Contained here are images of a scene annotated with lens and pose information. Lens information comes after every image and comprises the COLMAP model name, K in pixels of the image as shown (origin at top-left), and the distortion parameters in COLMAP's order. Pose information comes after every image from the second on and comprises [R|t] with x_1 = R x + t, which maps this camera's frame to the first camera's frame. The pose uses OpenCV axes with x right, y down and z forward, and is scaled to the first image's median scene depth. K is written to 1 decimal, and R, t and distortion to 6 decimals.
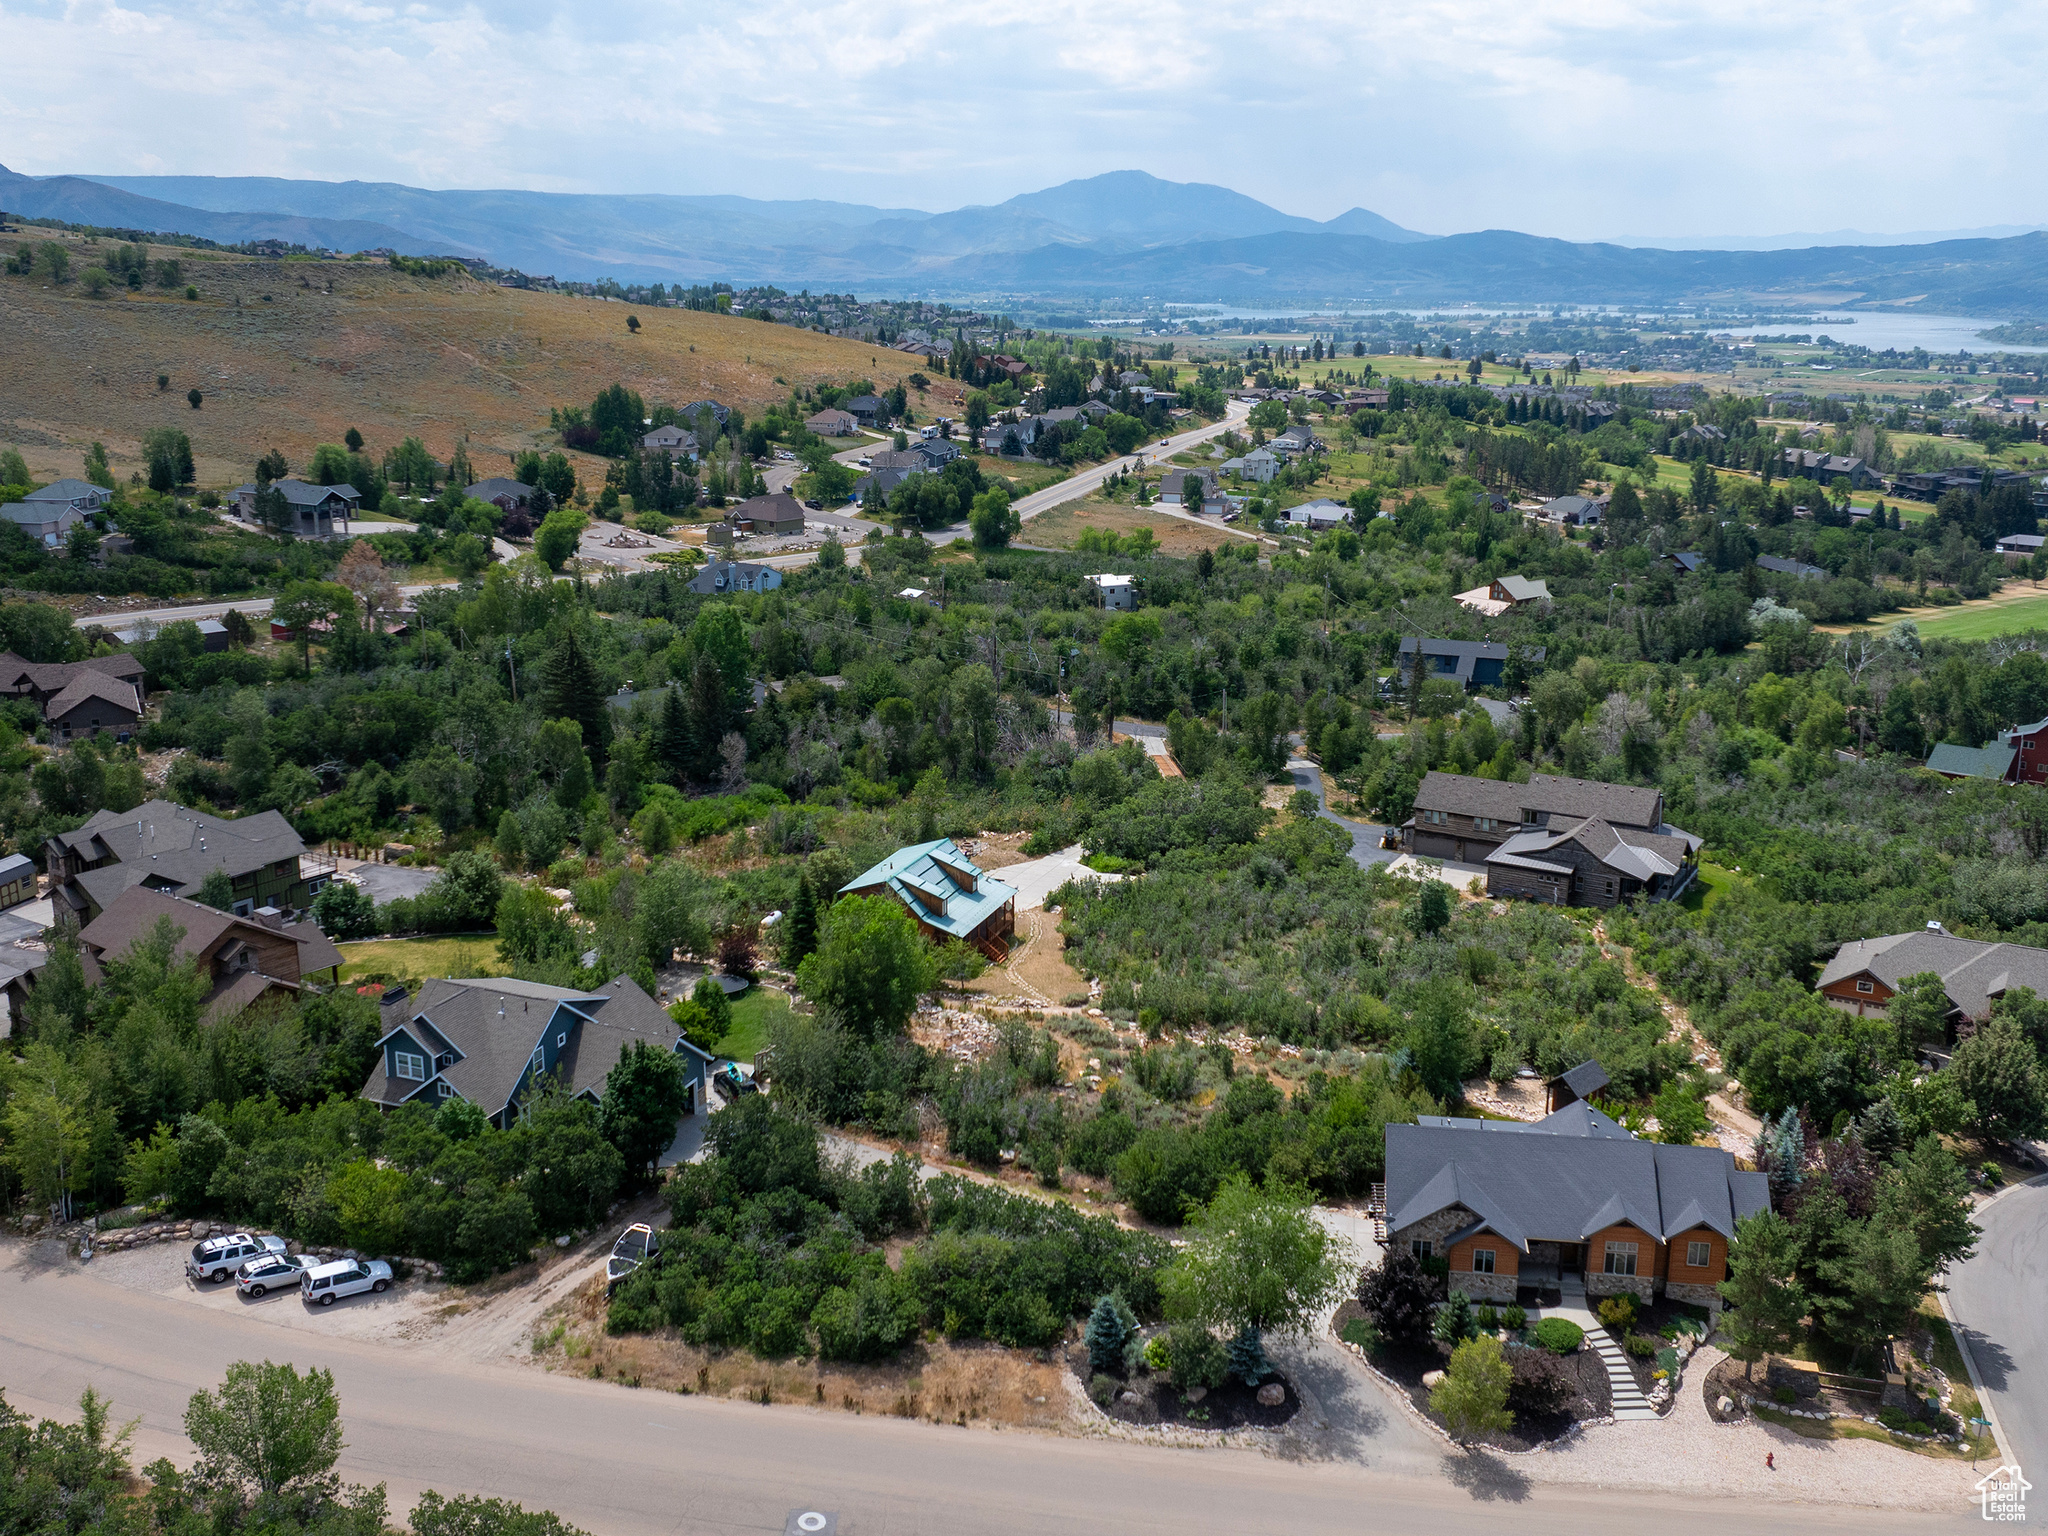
lens RADIAL K [[2145.5, 0, 1024.0], [0, 2145.5, 768.0], [0, 0, 1]] dist [-0.013416, -0.043227]
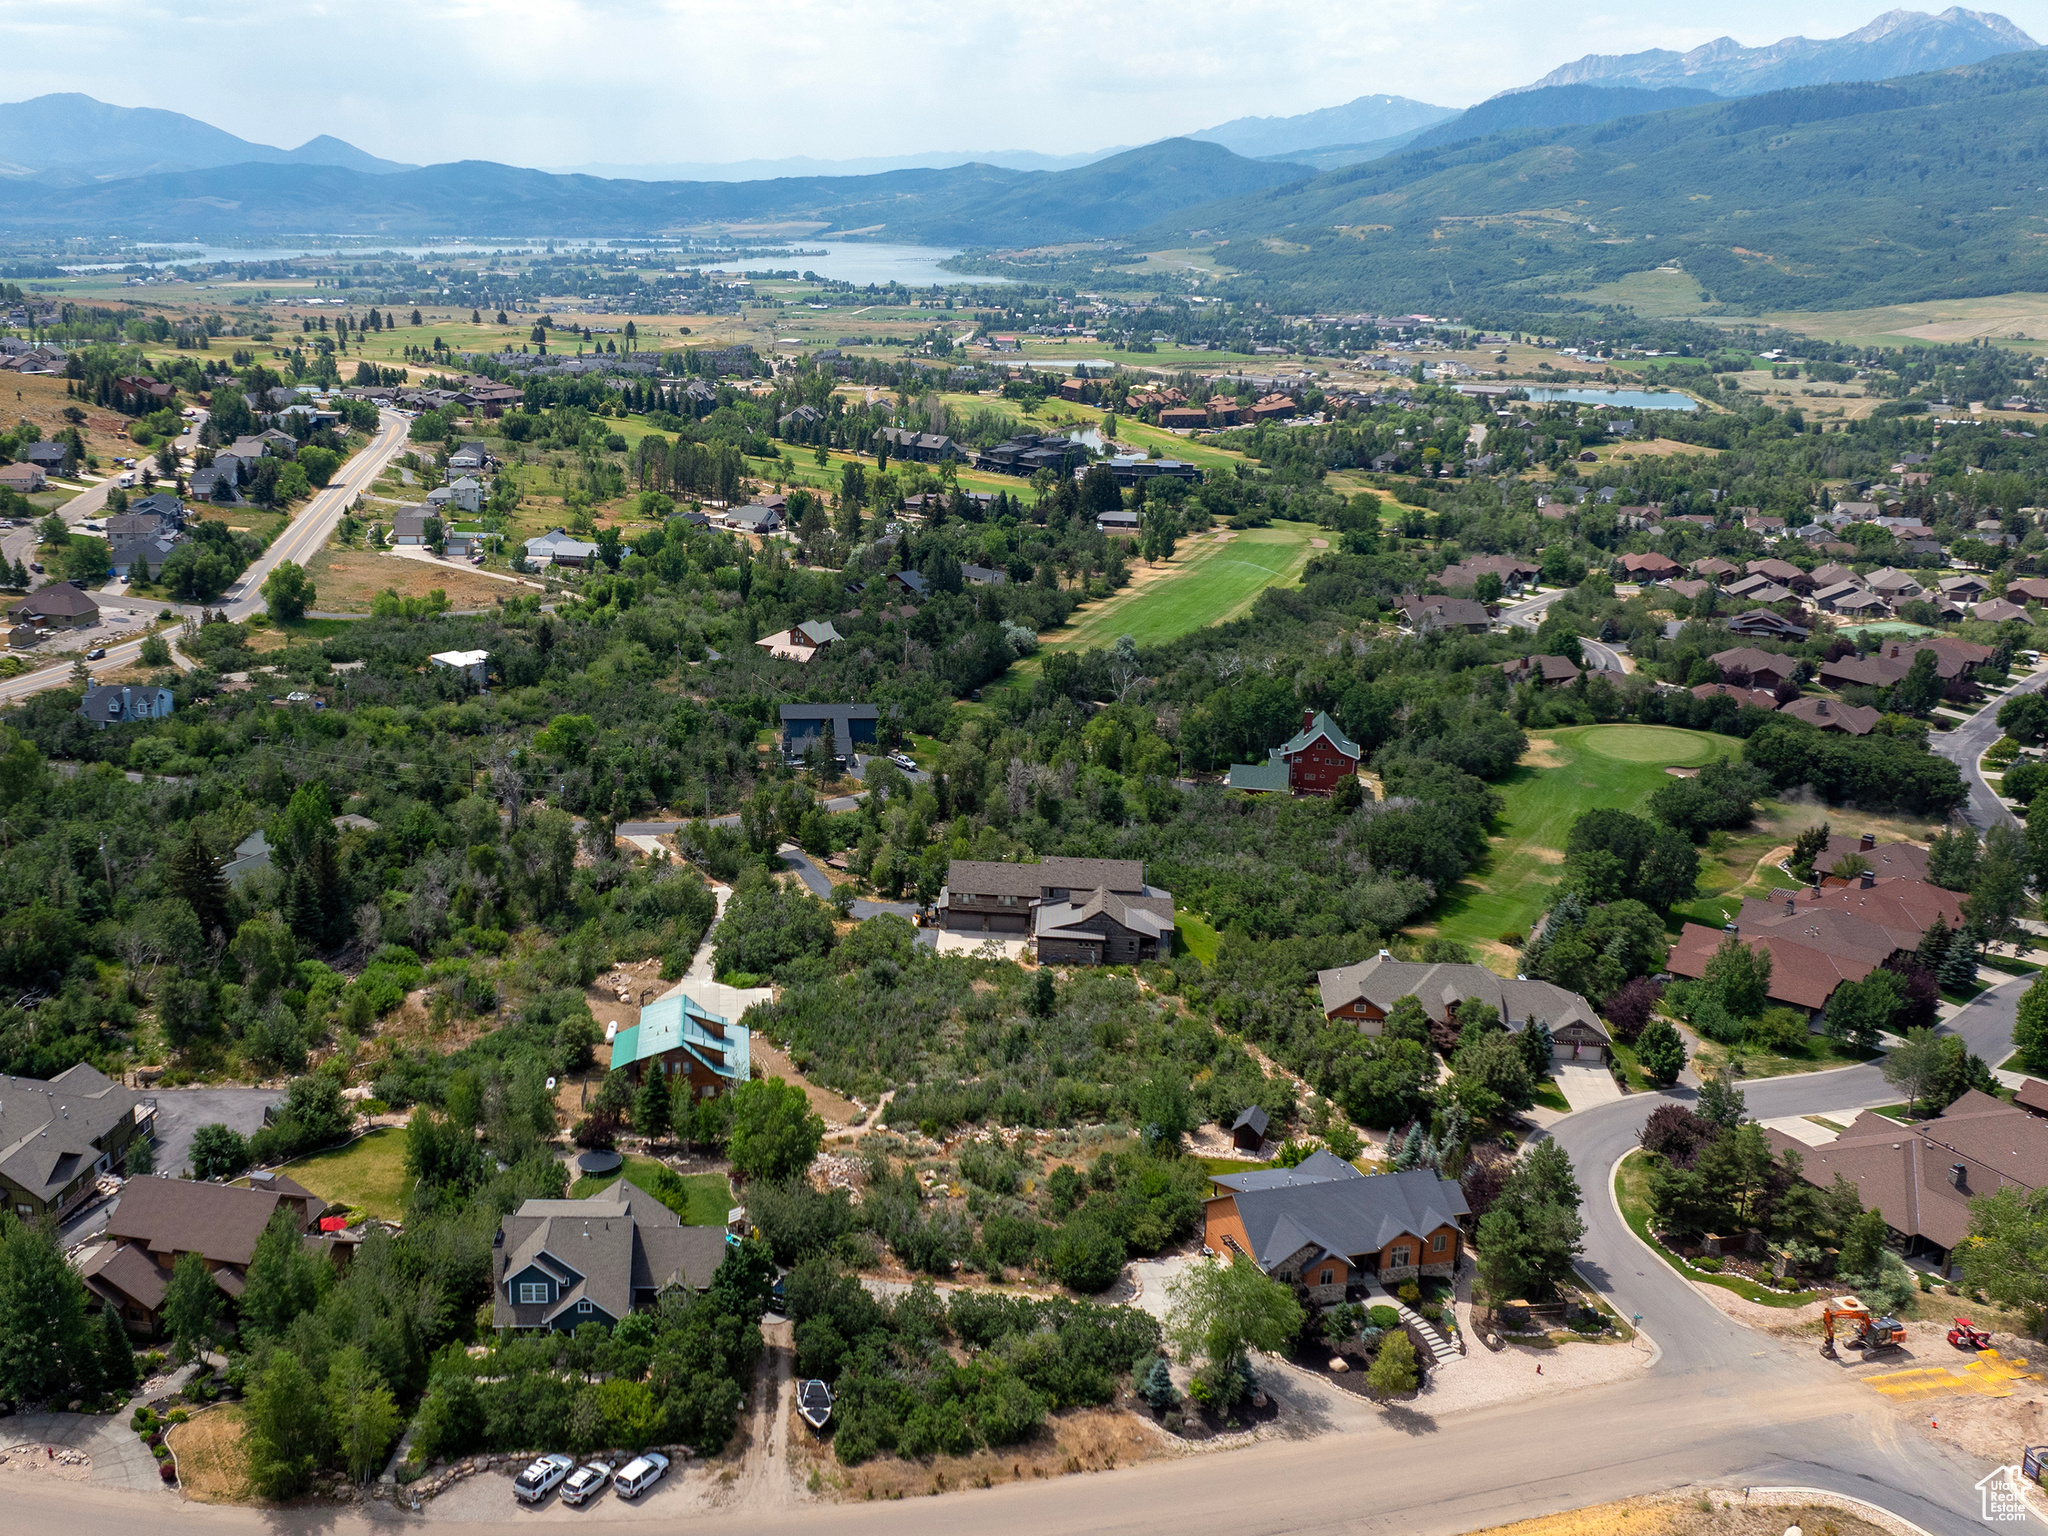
lens RADIAL K [[2145.5, 0, 1024.0], [0, 2145.5, 768.0], [0, 0, 1]] dist [-0.013416, -0.043227]
pose [[0.900480, -0.102388, 0.422672, -0.562910], [0.090424, 0.994731, 0.048319, -0.209710], [-0.425392, -0.005290, 0.904994, -0.247882]]
